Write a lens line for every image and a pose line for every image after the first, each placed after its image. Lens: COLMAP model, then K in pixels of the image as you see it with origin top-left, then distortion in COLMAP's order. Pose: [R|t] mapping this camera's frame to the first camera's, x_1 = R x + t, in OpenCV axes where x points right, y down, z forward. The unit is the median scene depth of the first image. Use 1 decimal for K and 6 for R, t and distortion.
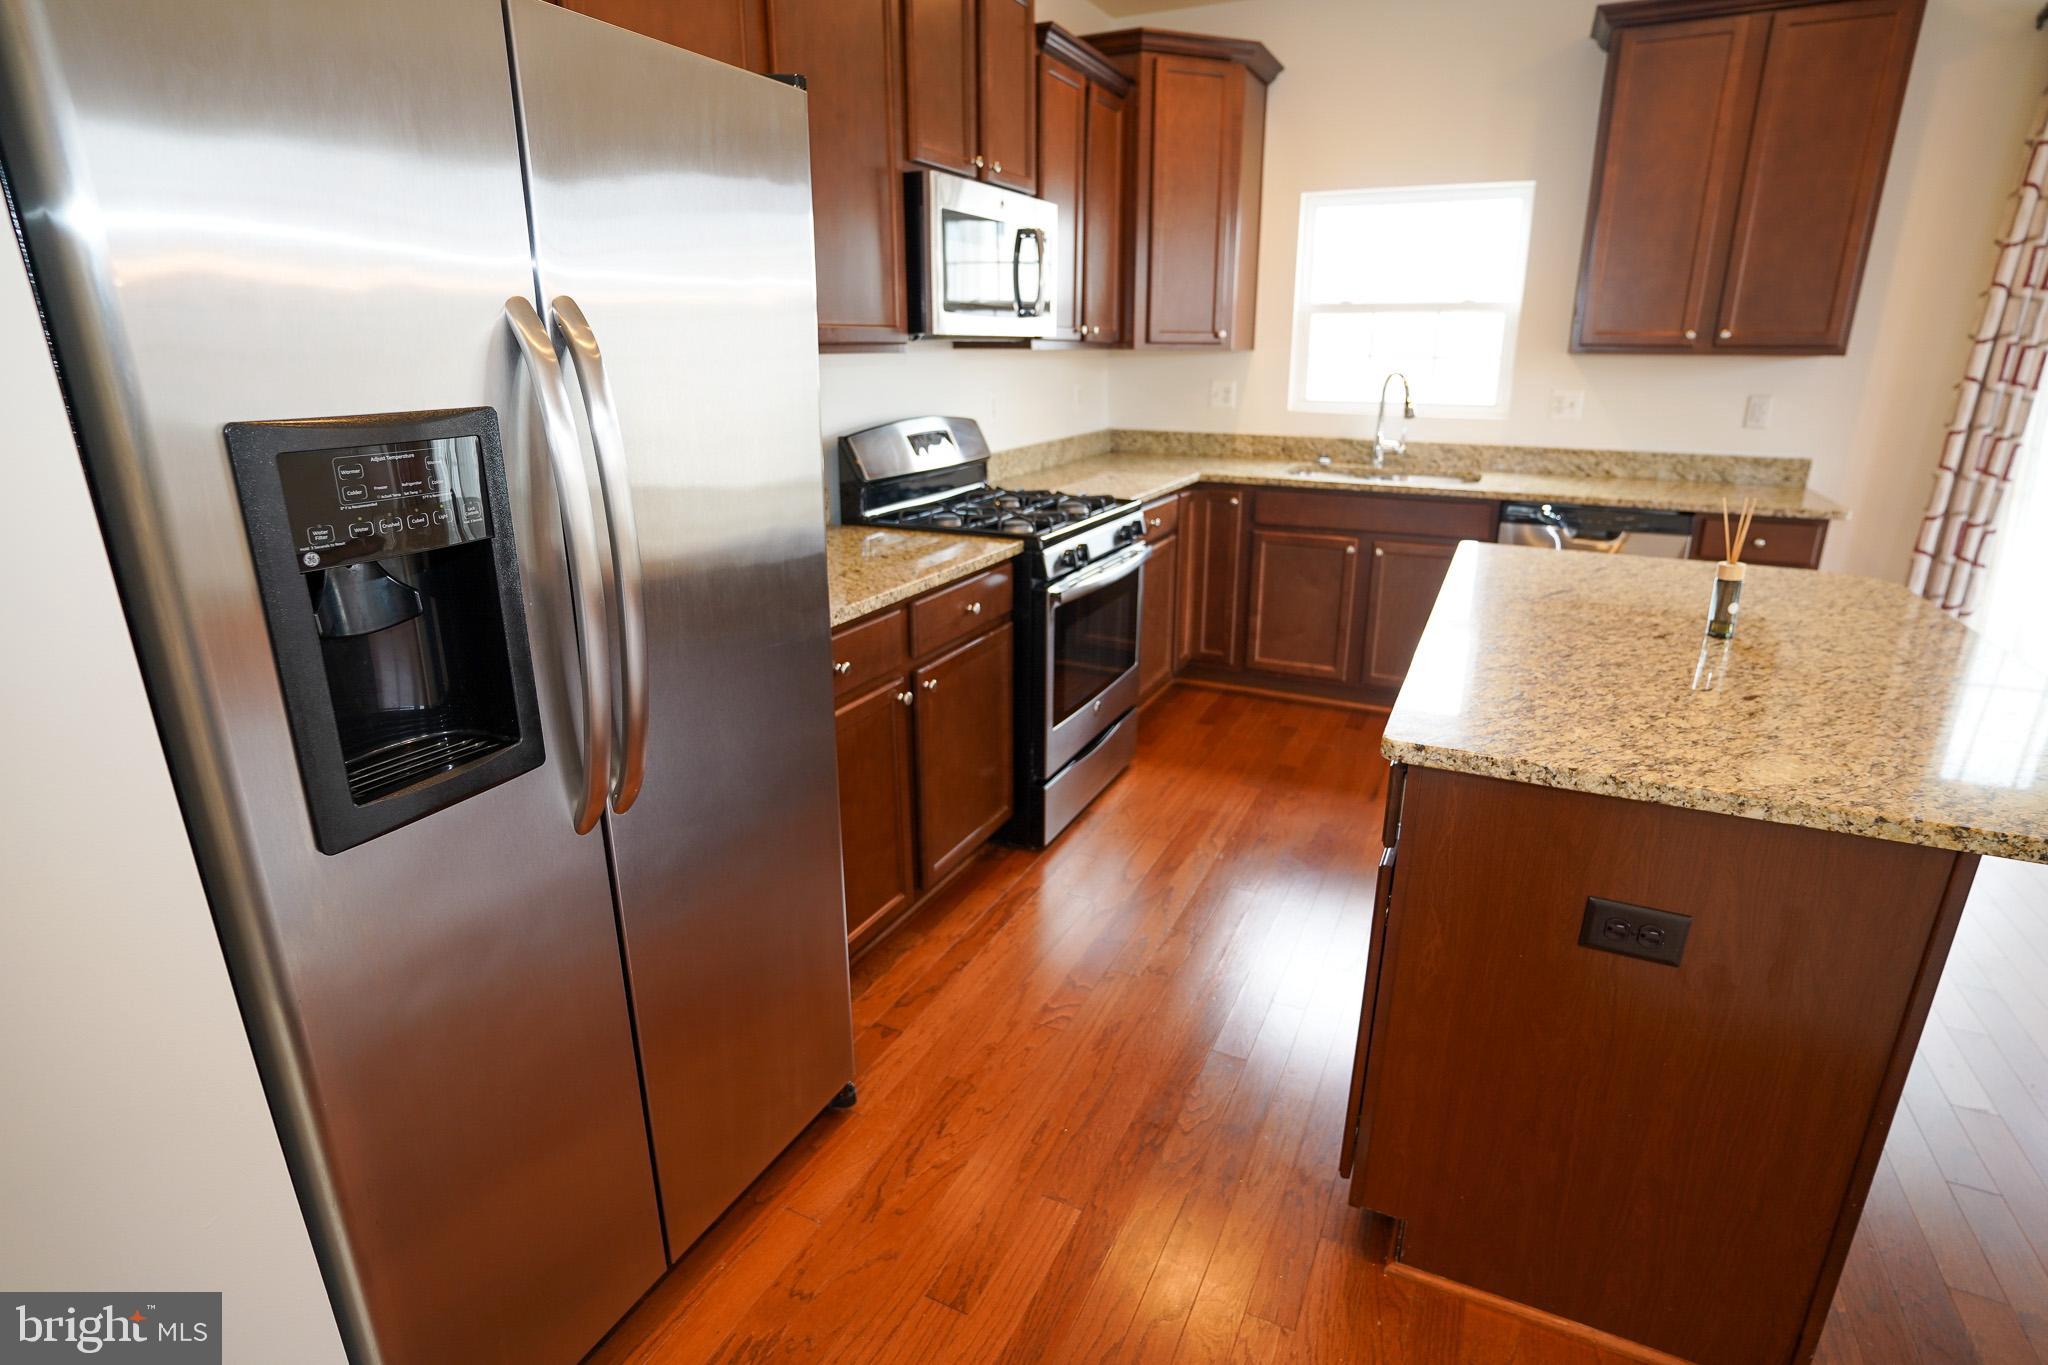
lens RADIAL K [[1006.2, 0, 1024.8], [0, 1006.2, 673.8], [0, 0, 1]] dist [-0.054193, 0.018755]
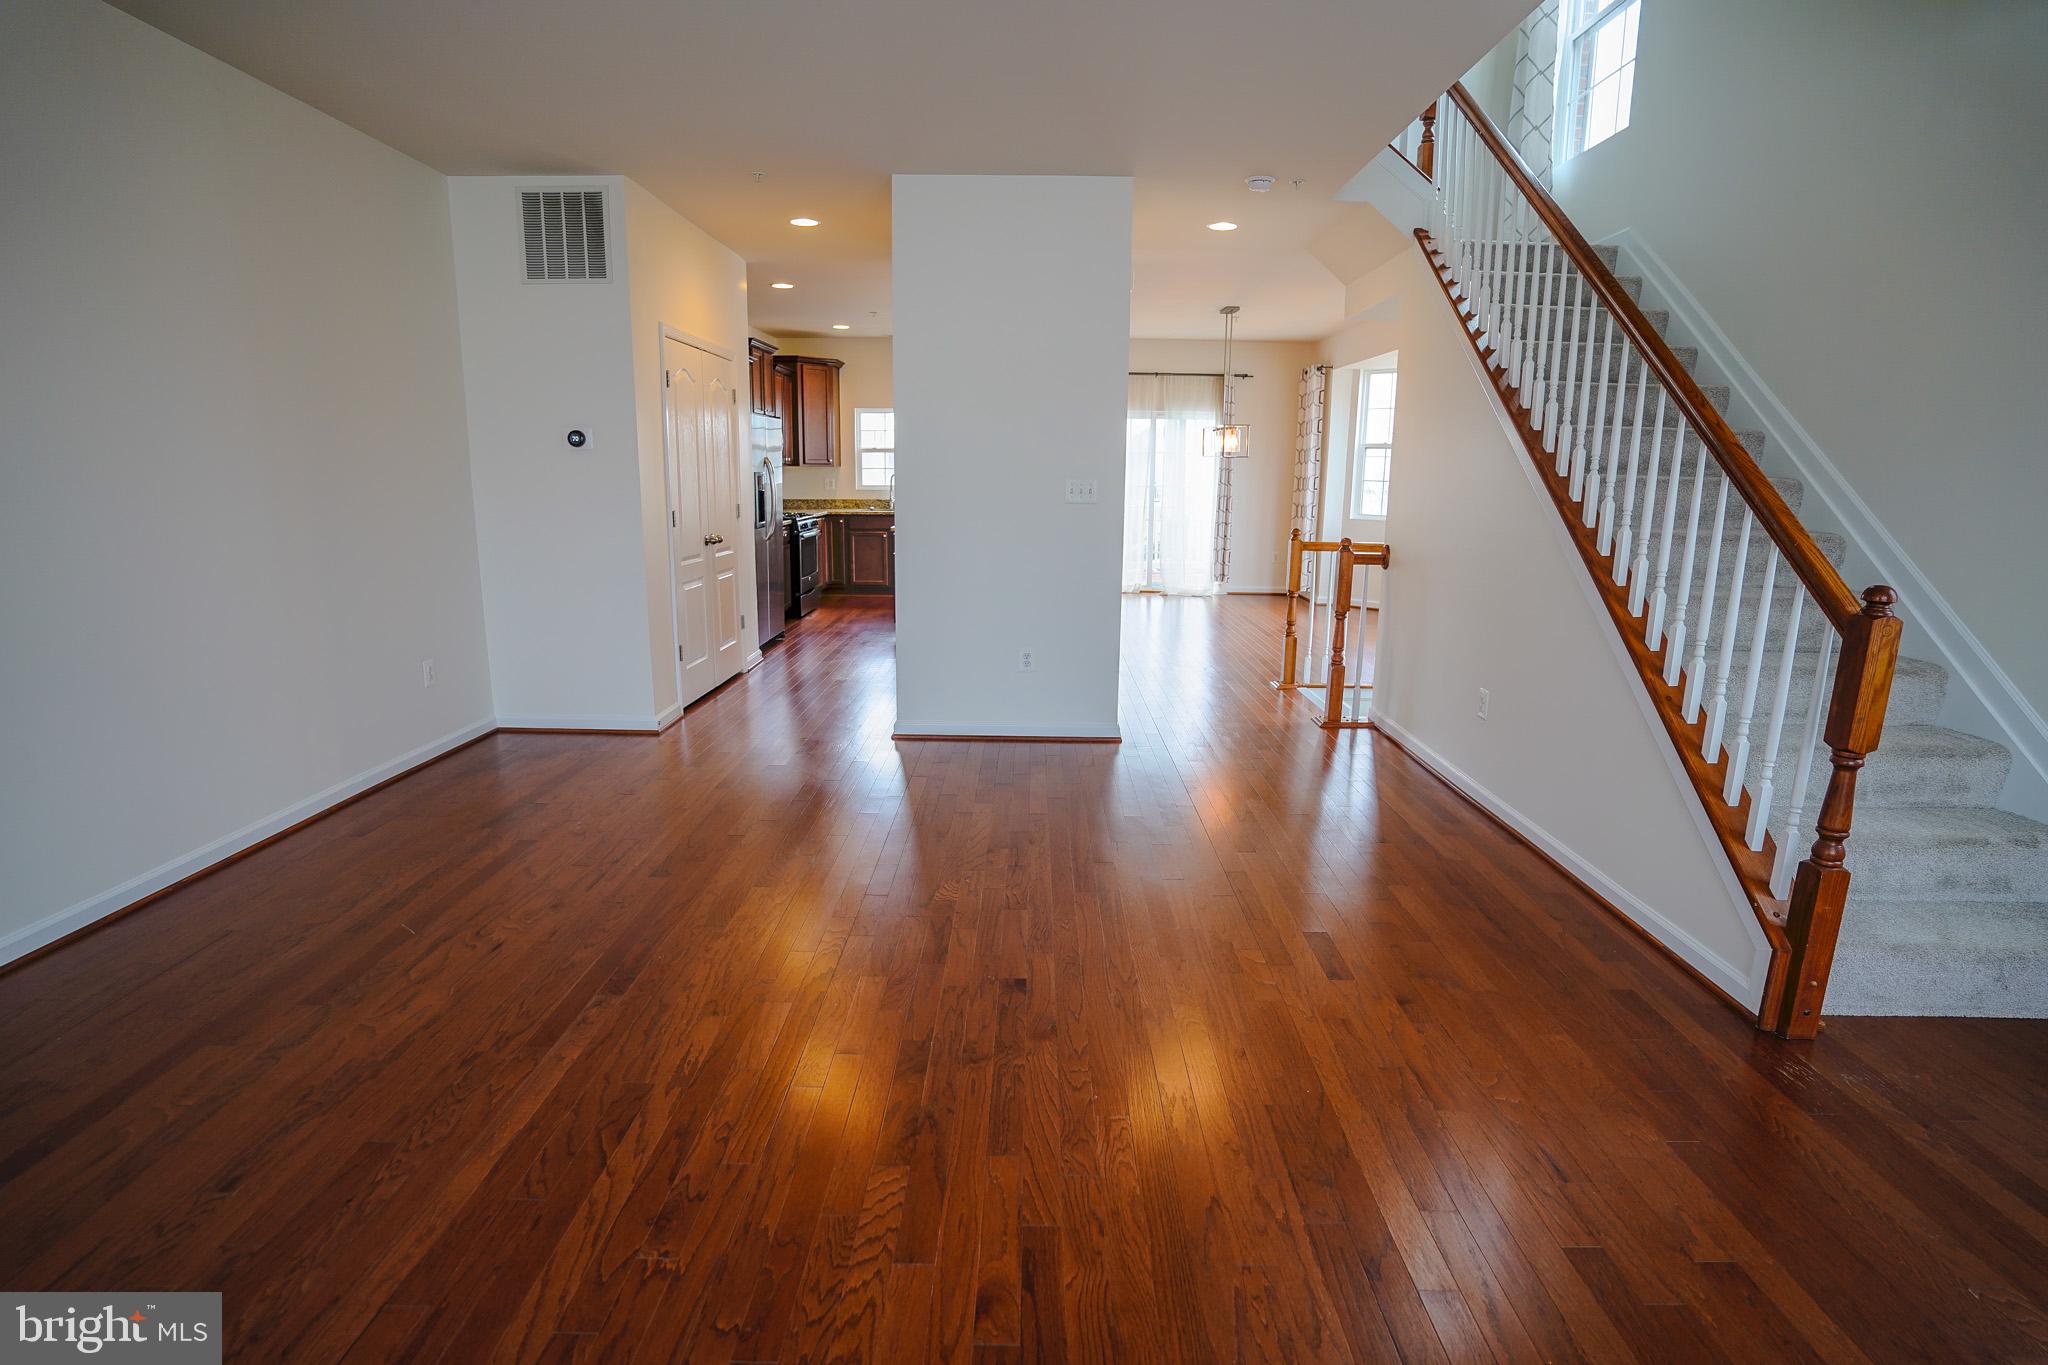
lens RADIAL K [[1006.2, 0, 1014.8], [0, 1006.2, 675.8], [0, 0, 1]] dist [-0.054193, 0.018755]
pose [[0.906879, -0.074070, 0.414830, -0.525233], [0.116471, 0.990140, -0.077828, 0.511393], [-0.404975, 0.118896, 0.906564, -1.608525]]
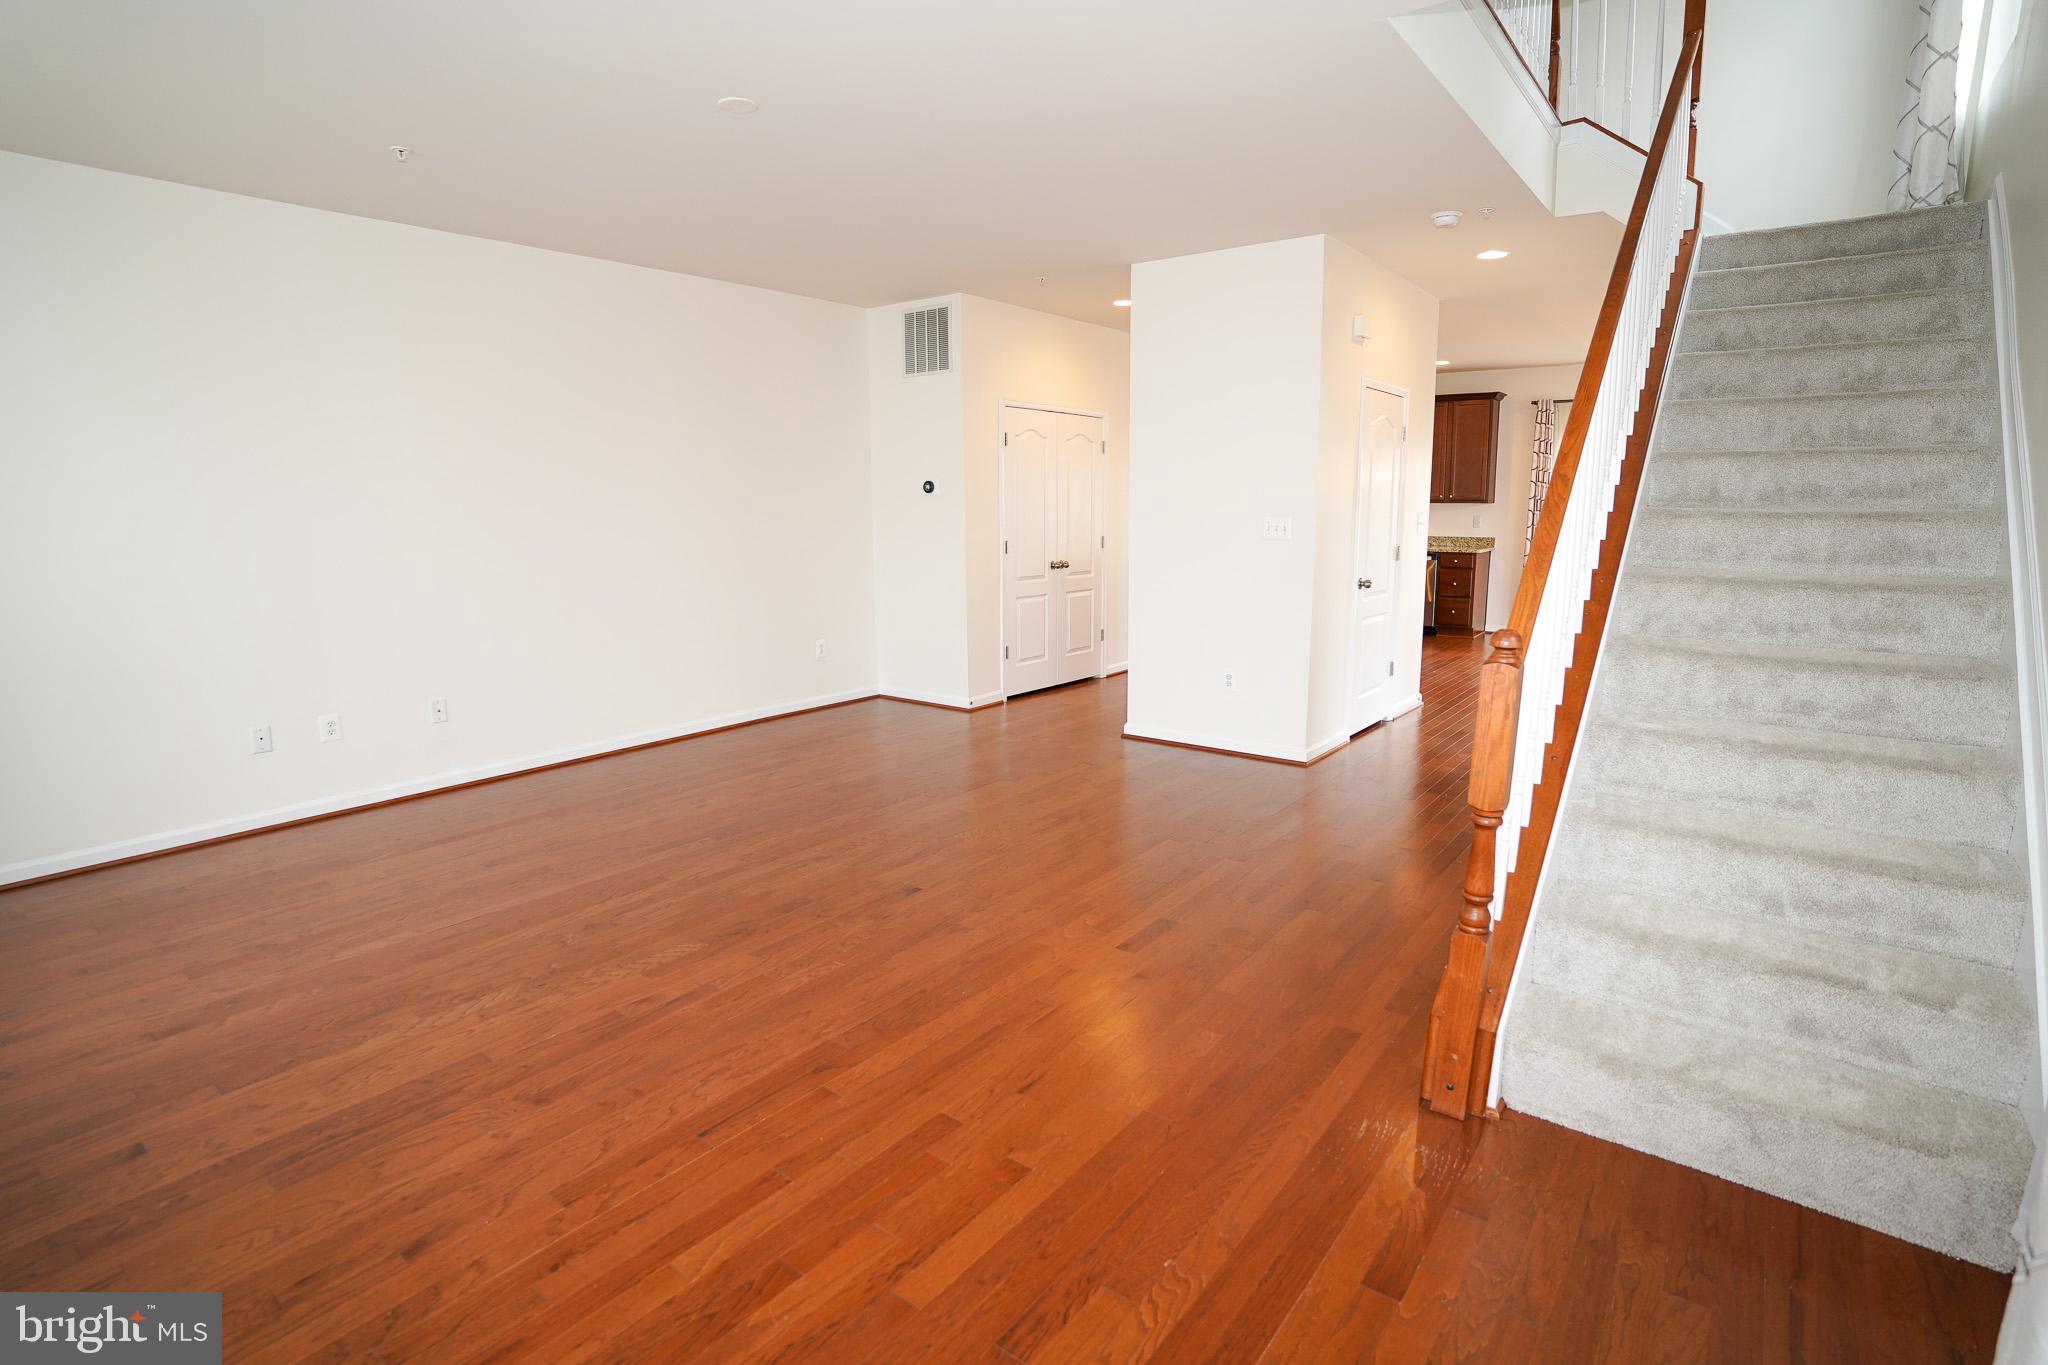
lens RADIAL K [[1006.2, 0, 1026.6], [0, 1006.2, 686.2], [0, 0, 1]] dist [-0.054193, 0.018755]
pose [[0.981059, 0.029489, -0.191450, 0.020357], [-0.054005, 0.990795, -0.124129, 0.598576], [0.186027, 0.132118, 0.973622, -1.889782]]
